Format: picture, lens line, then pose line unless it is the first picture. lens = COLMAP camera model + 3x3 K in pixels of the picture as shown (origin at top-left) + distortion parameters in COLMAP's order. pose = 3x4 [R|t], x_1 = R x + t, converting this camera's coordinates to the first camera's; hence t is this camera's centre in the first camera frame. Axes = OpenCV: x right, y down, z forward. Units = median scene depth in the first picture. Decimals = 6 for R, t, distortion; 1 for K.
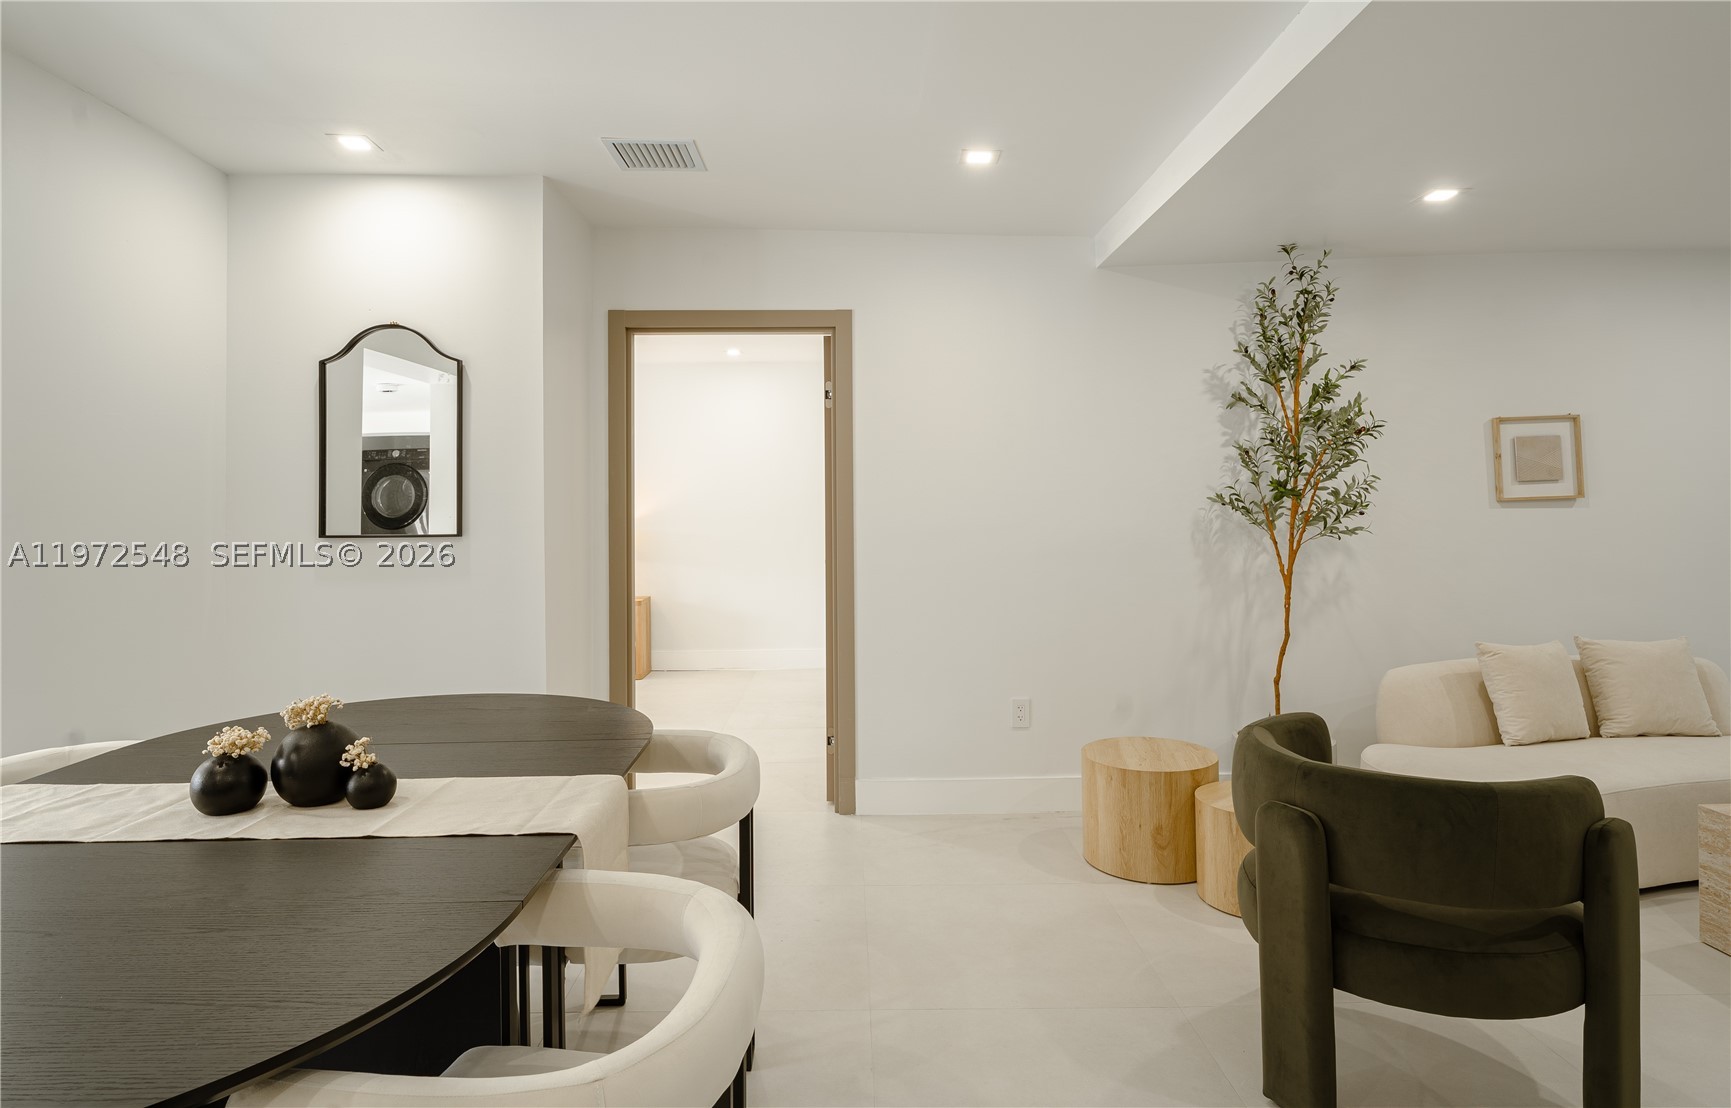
lens RADIAL K [[953.2, 0, 868.3], [0, 953.2, 483.2], [0, 0, 1]] dist [0.000333, 0.000644]
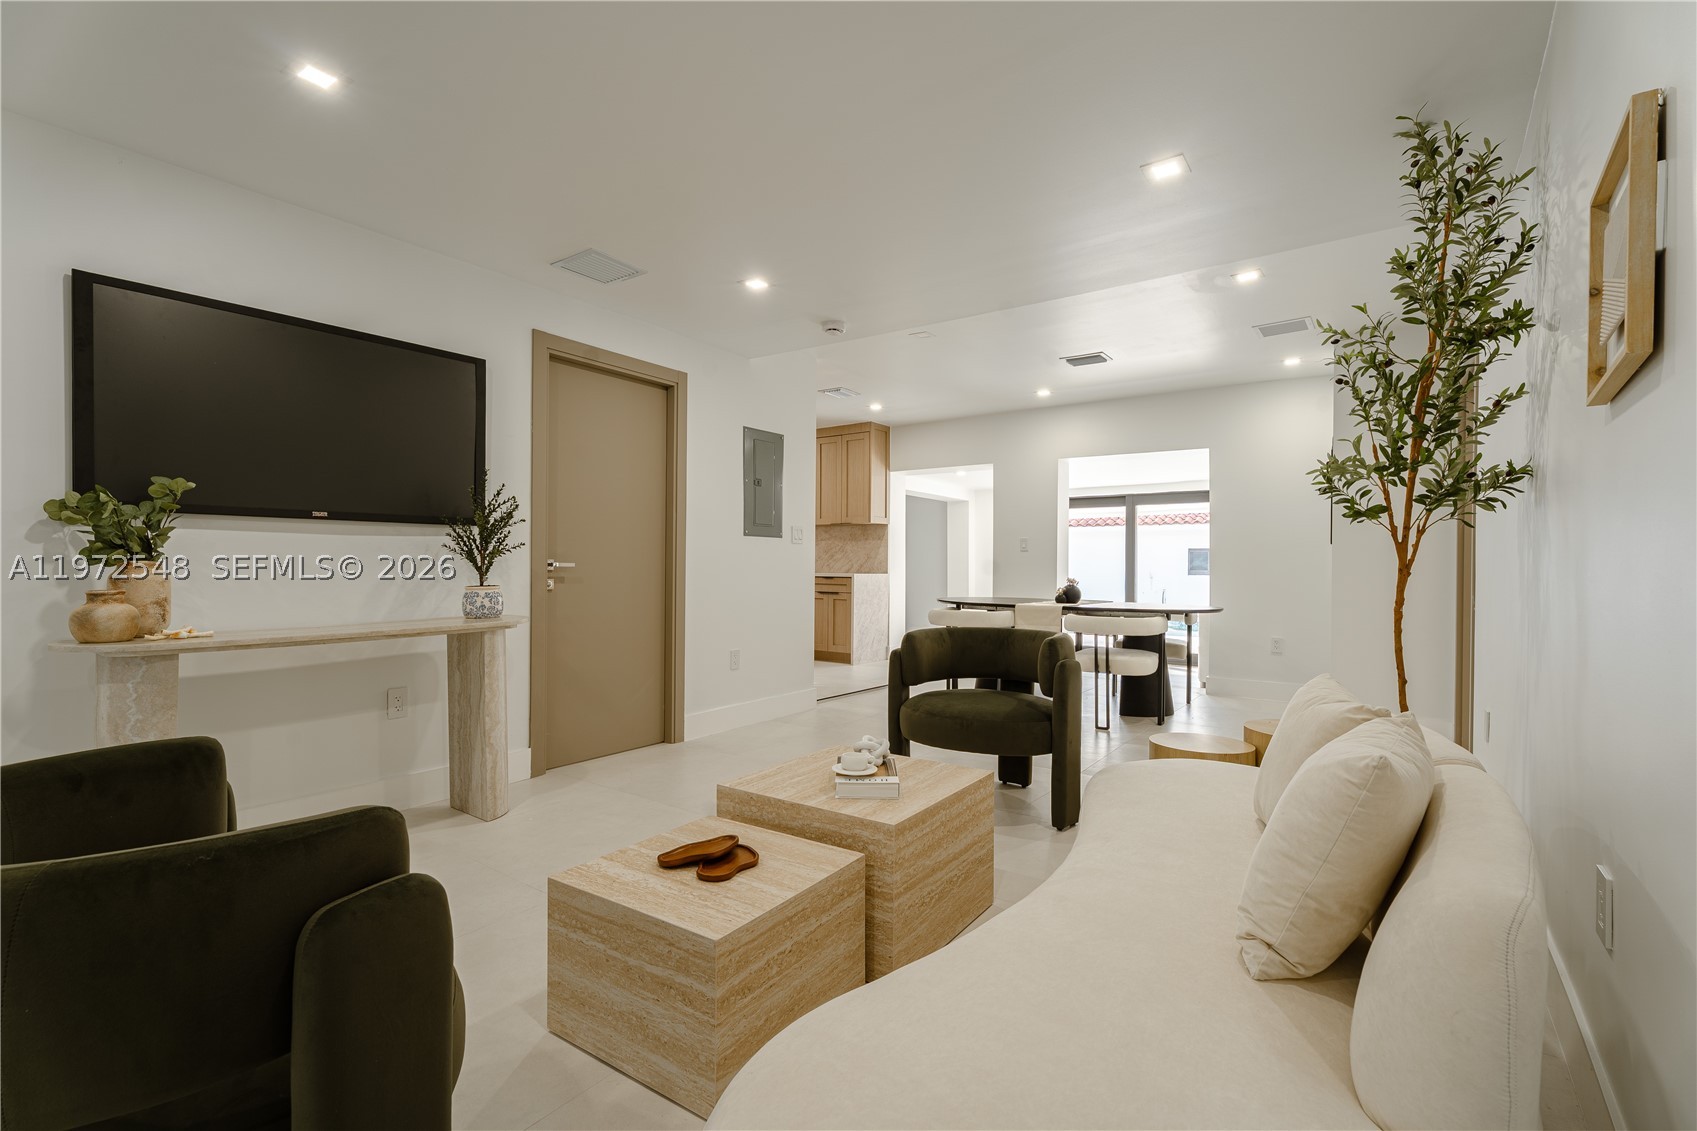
lens RADIAL K [[757.1, 0, 843.0], [0, 757.1, 569.1], [0, 0, 1]] dist [0.005572, -0.000715]
pose [[-0.603208, 0.005625, -0.797564, 1.114532], [0.018813, 0.999797, -0.007177, 0.086009], [0.797362, -0.019333, -0.603191, 0.938769]]
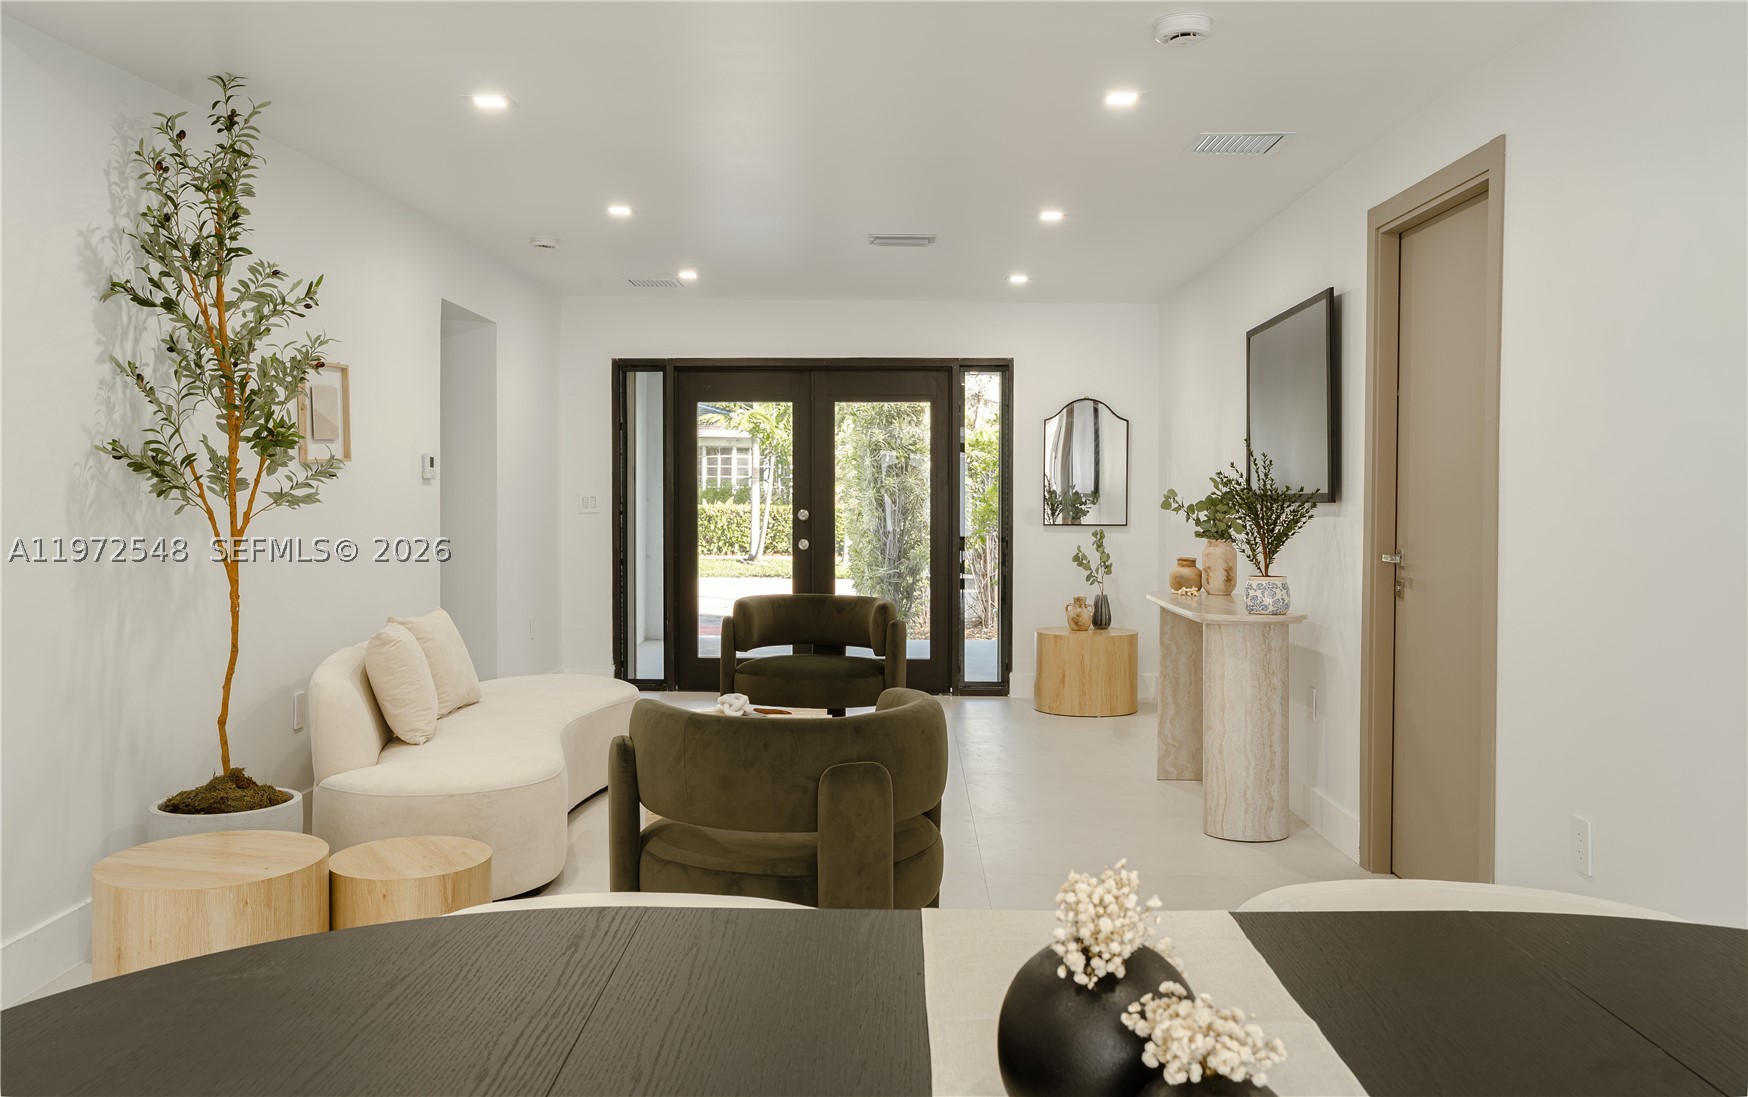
lens RADIAL K [[1401.0, 0, 867.9], [0, 1401.0, 518.6], [0, 0, 1]] dist [-0.005677, 0.005773]
pose [[0.049997, -0.016338, 0.998616, -0.499517], [-0.029706, 0.999400, 0.017838, 0.030562], [-0.998308, -0.030556, 0.049482, 0.462736]]
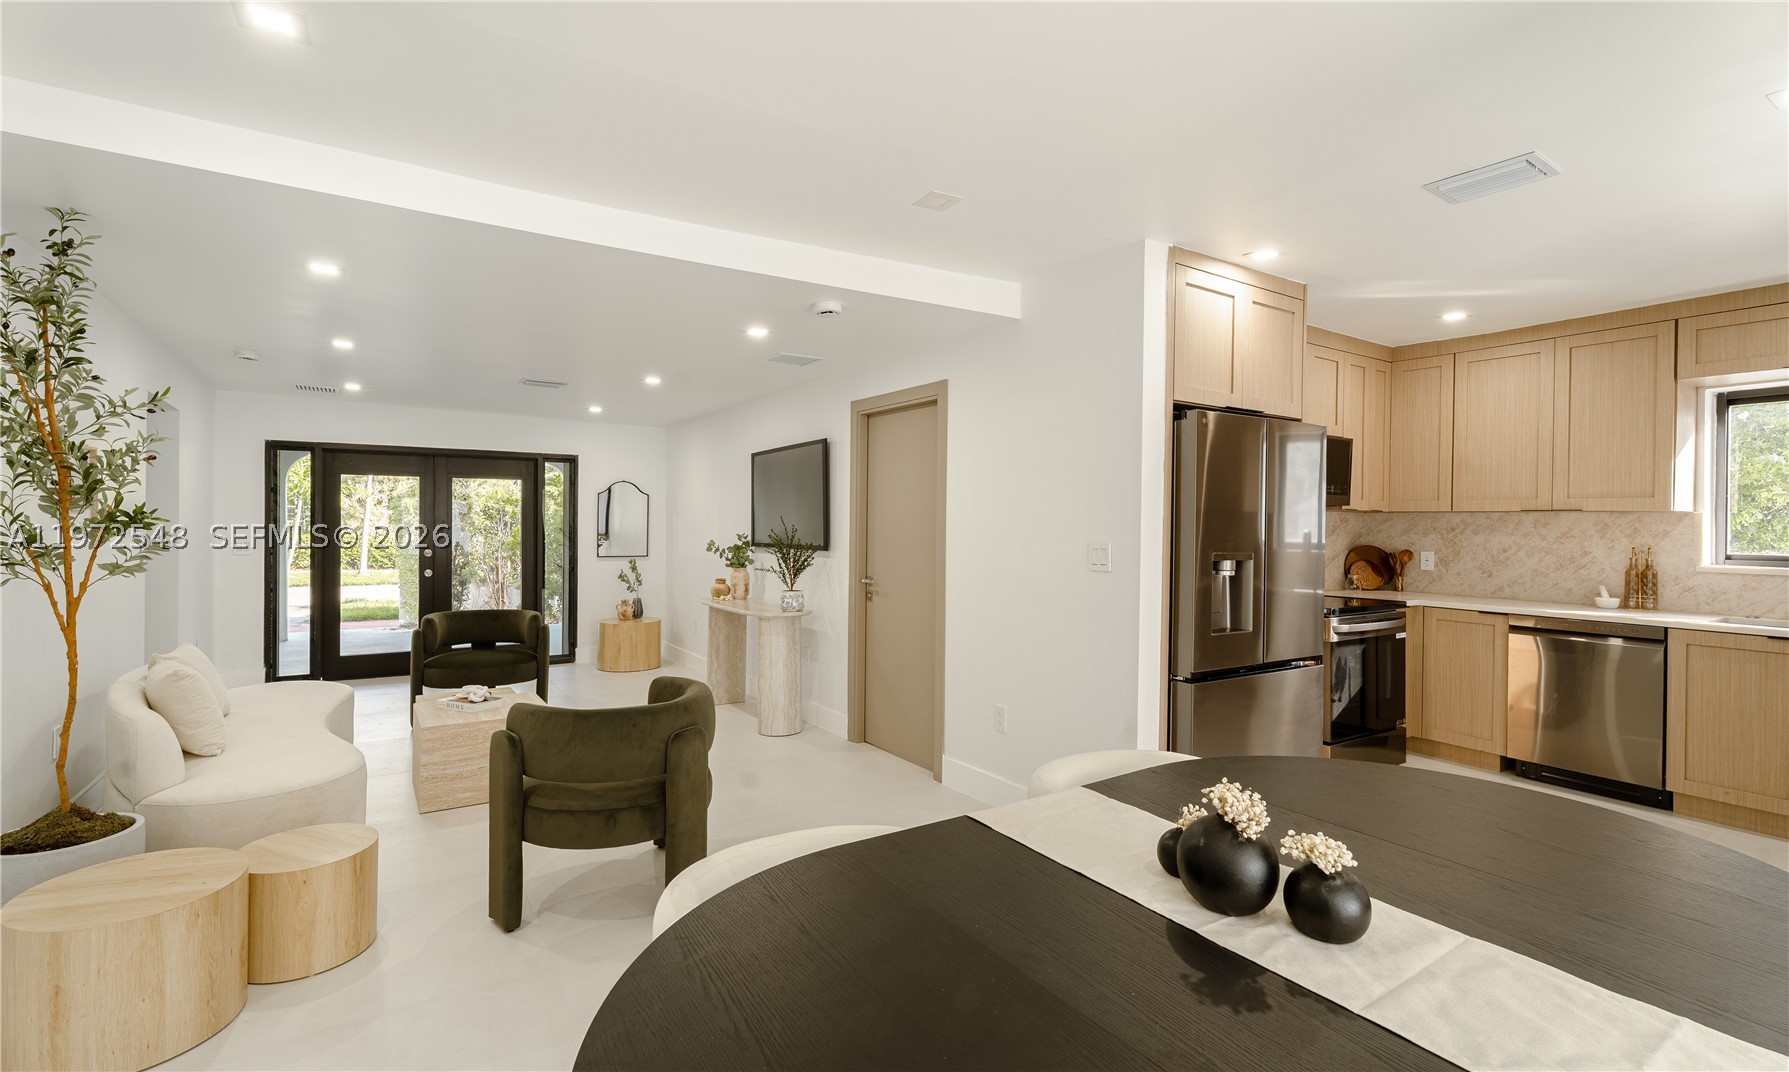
lens RADIAL K [[797.8, 0, 888.0], [0, 797.8, 522.9], [0, 0, 1]] dist [0.002144, 0.000294]
pose [[-0.519688, 0.001118, 0.854355, -0.450157], [-0.027958, 0.999441, -0.018315, 0.002388], [-0.853898, -0.033404, -0.519367, 0.713305]]
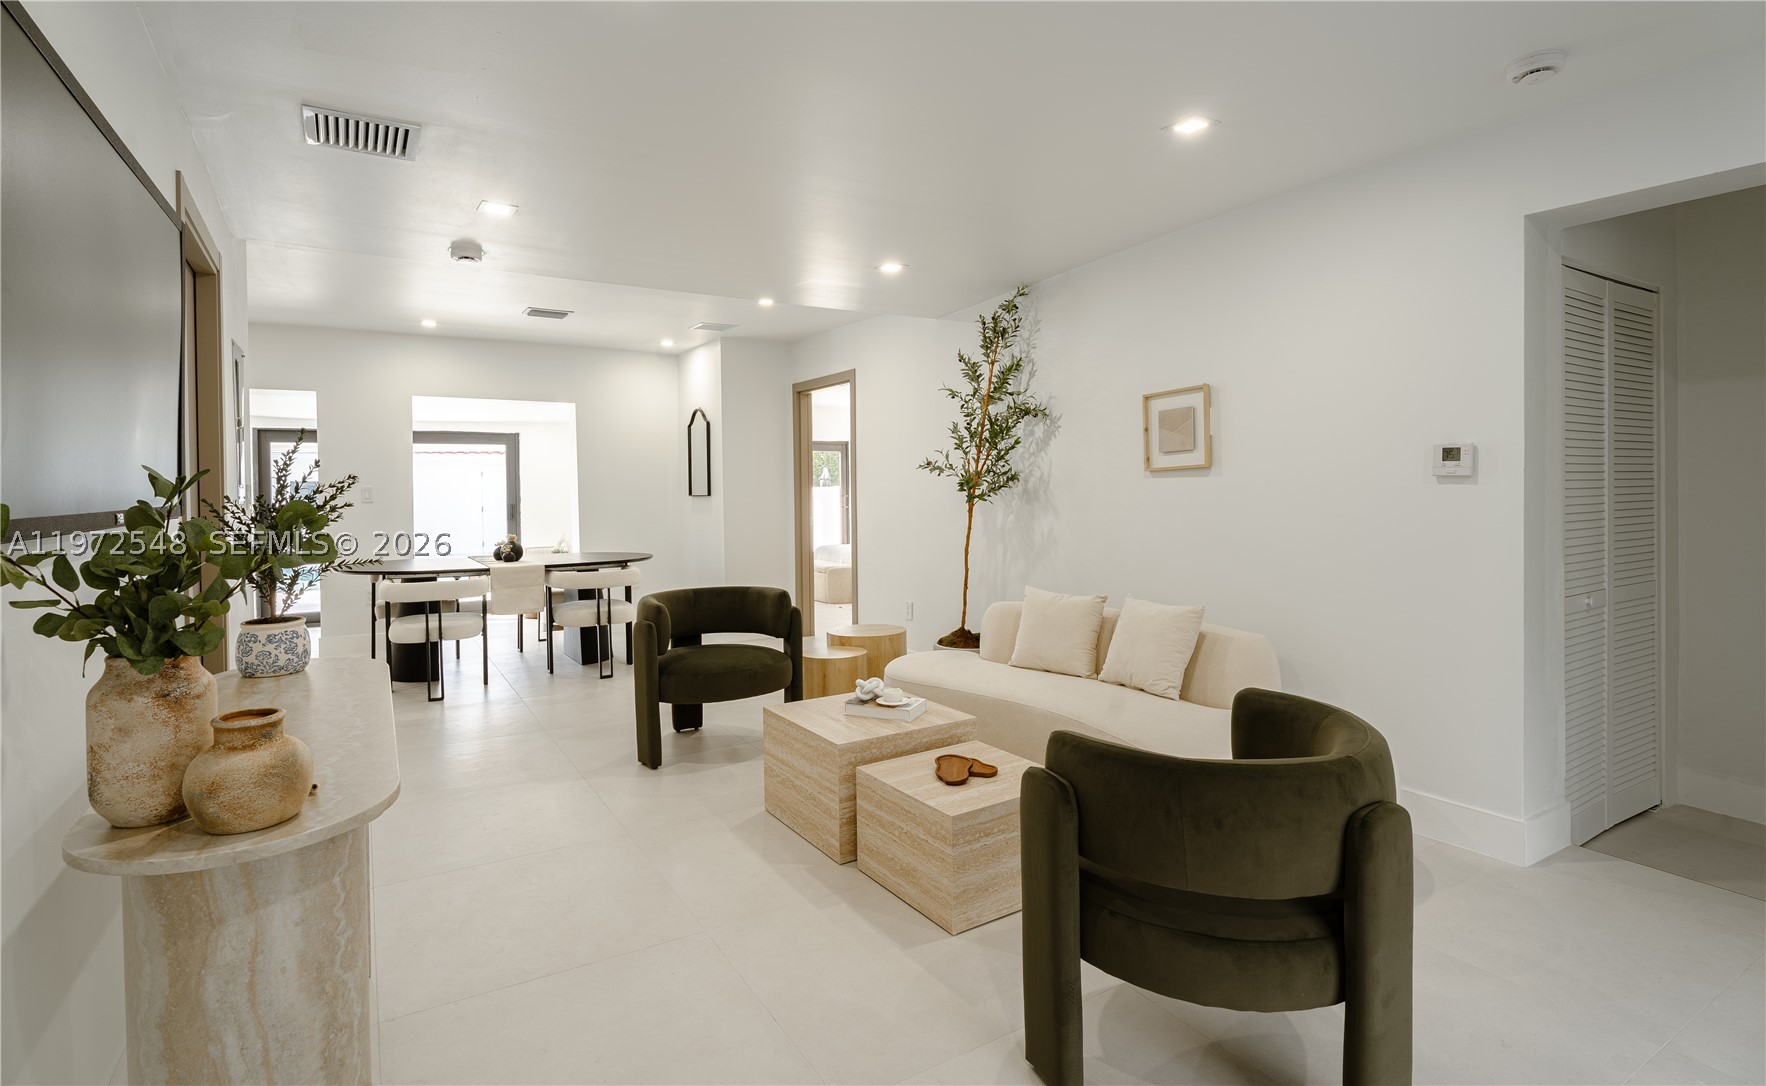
lens RADIAL K [[859.3, 0, 872.1], [0, 859.3, 500.5], [0, 0, 1]] dist [-0.004565, 0.001054]
pose [[0.499199, 0.013591, -0.866381, 1.362765], [0.031306, 0.998941, 0.033709, 0.009863], [0.865922, -0.043951, 0.498245, 0.229115]]
